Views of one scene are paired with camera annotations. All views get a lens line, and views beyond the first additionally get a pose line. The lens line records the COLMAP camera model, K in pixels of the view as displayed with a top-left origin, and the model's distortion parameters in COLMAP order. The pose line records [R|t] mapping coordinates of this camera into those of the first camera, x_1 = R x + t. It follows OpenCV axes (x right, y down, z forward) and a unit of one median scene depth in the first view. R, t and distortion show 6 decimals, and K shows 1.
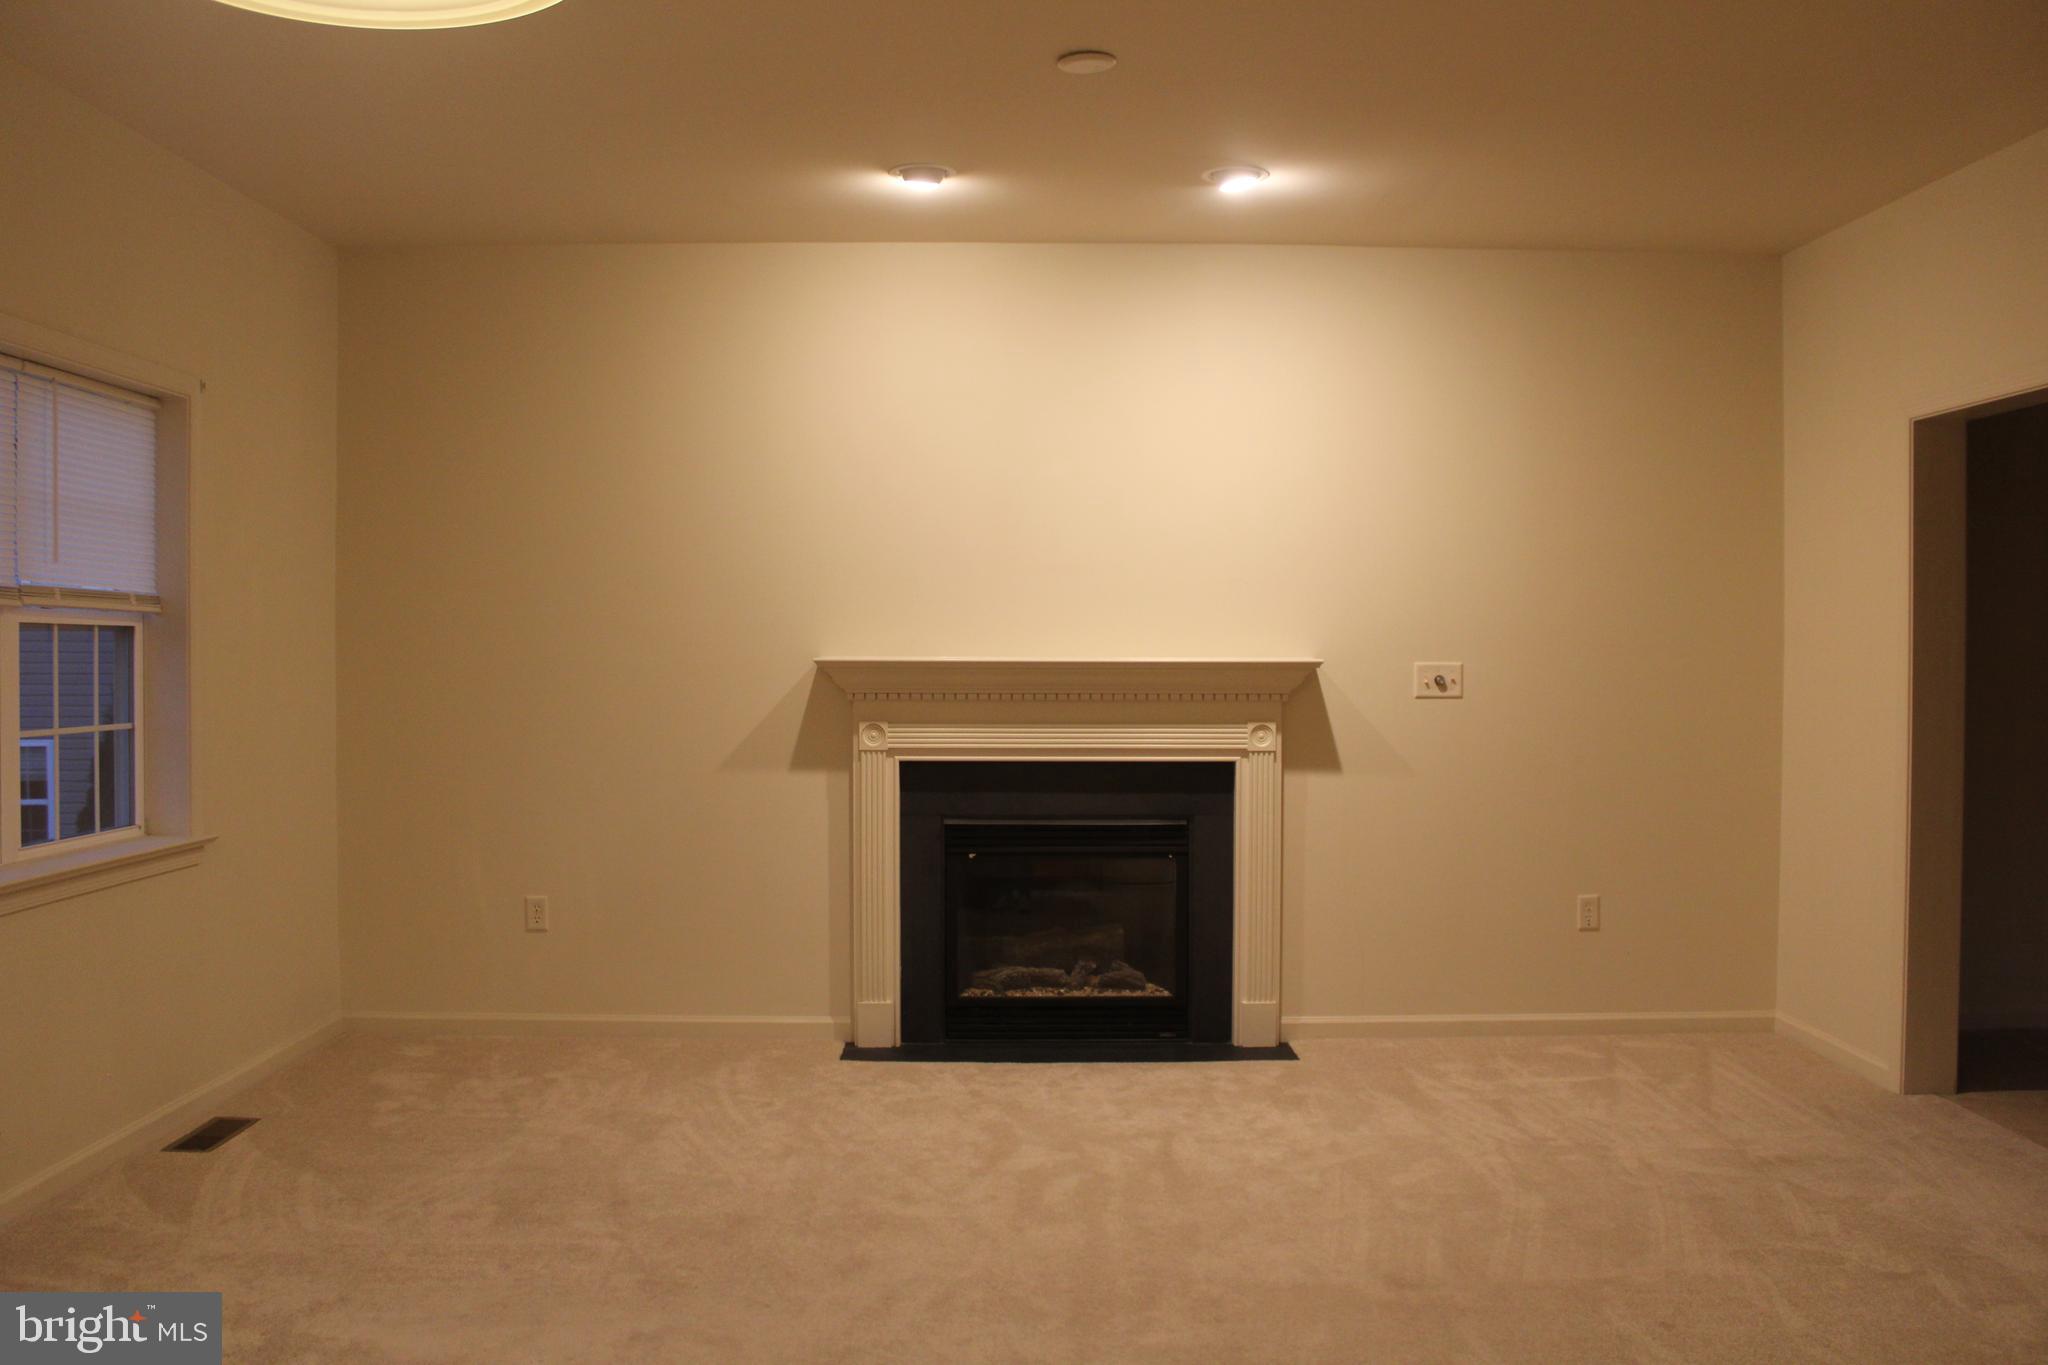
lens RADIAL K [[1712.4, 0, 1024.0], [0, 1712.4, 682.5], [0, 0, 1]] dist [-0.172446, 0.163127]
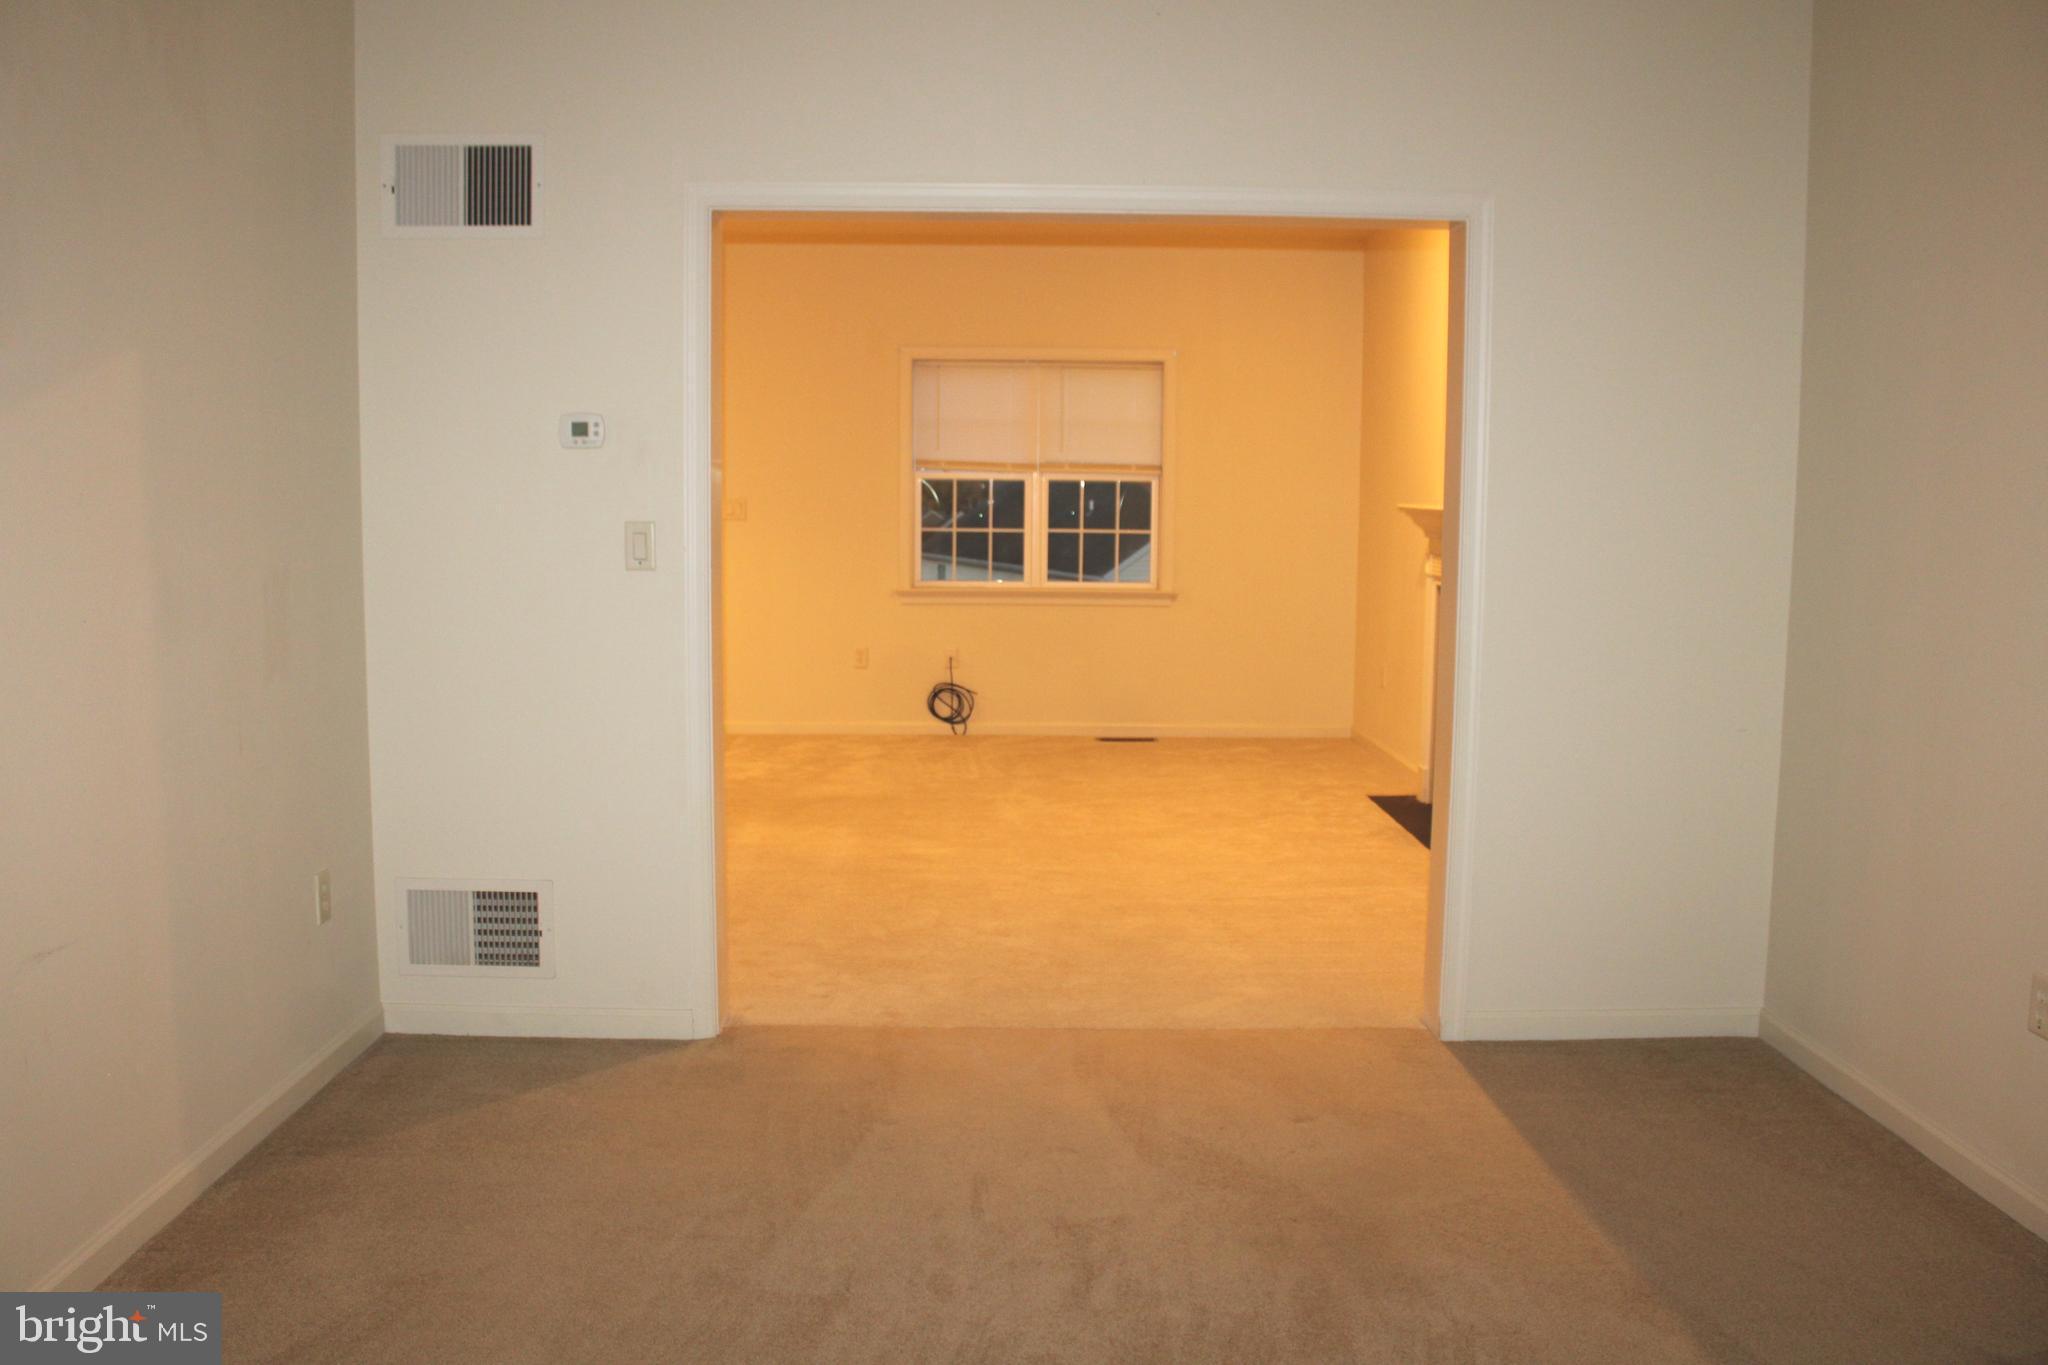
lens RADIAL K [[1712.4, 0, 1024.0], [0, 1712.4, 682.5], [0, 0, 1]] dist [-0.172446, 0.163127]
pose [[0.002391, 0.098562, -0.995128, 1.211676], [-0.025672, 0.994809, 0.098468, 0.006643], [0.999668, 0.025311, 0.004909, 0.685182]]
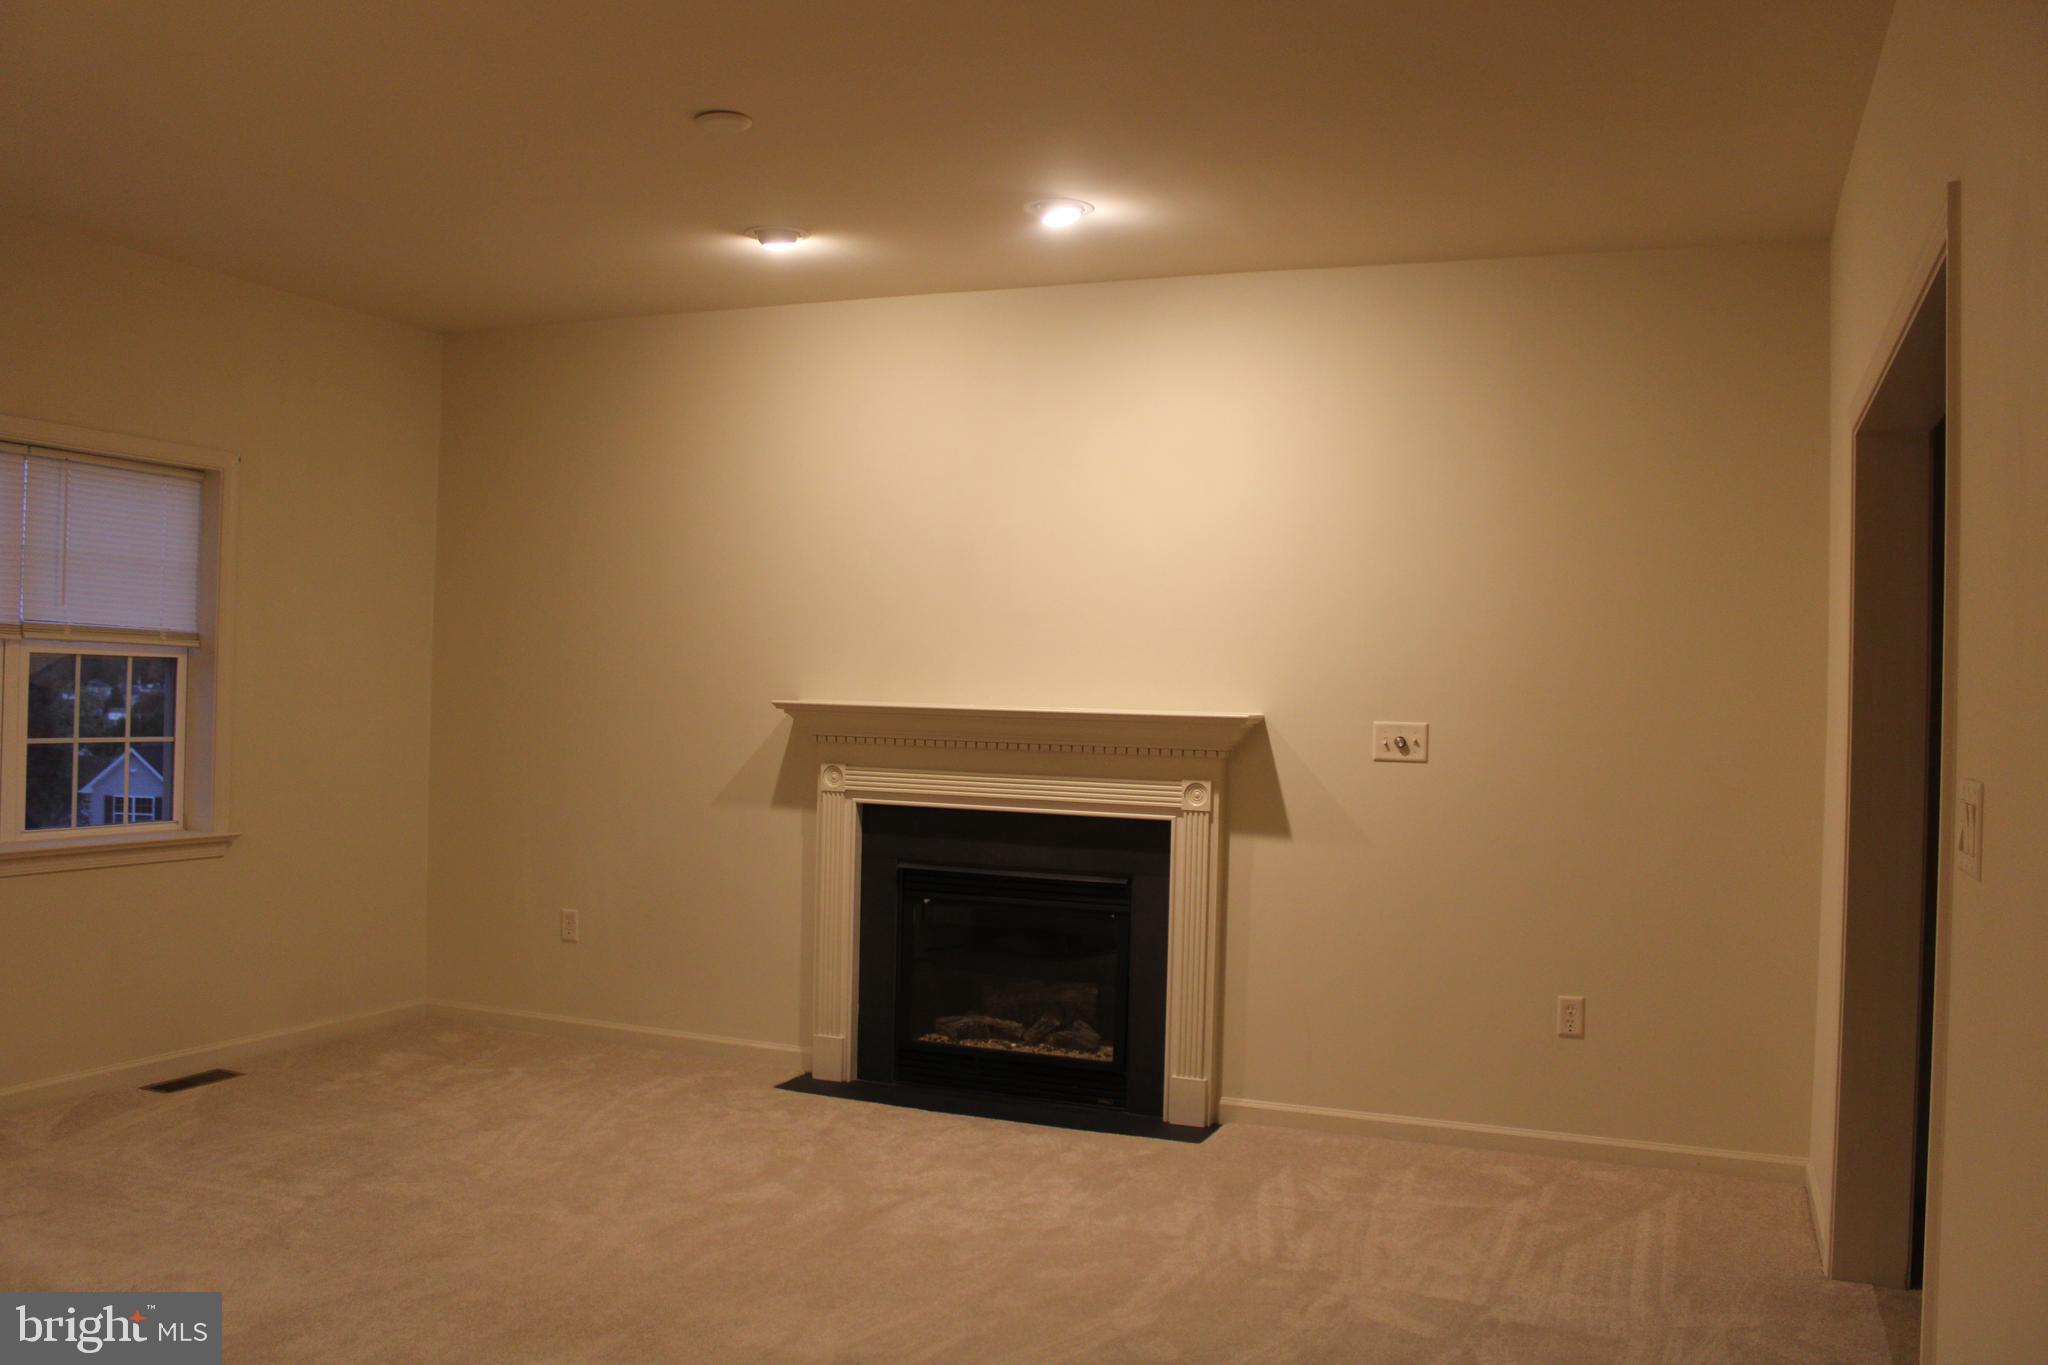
lens RADIAL K [[1712.4, 0, 1024.0], [0, 1712.4, 682.5], [0, 0, 1]] dist [-0.172446, 0.163127]
pose [[0.920732, 0.019940, -0.389685, 0.417986], [-0.031377, 0.999243, -0.023005, -0.005895], [0.388931, 0.033409, 0.920661, 0.094591]]
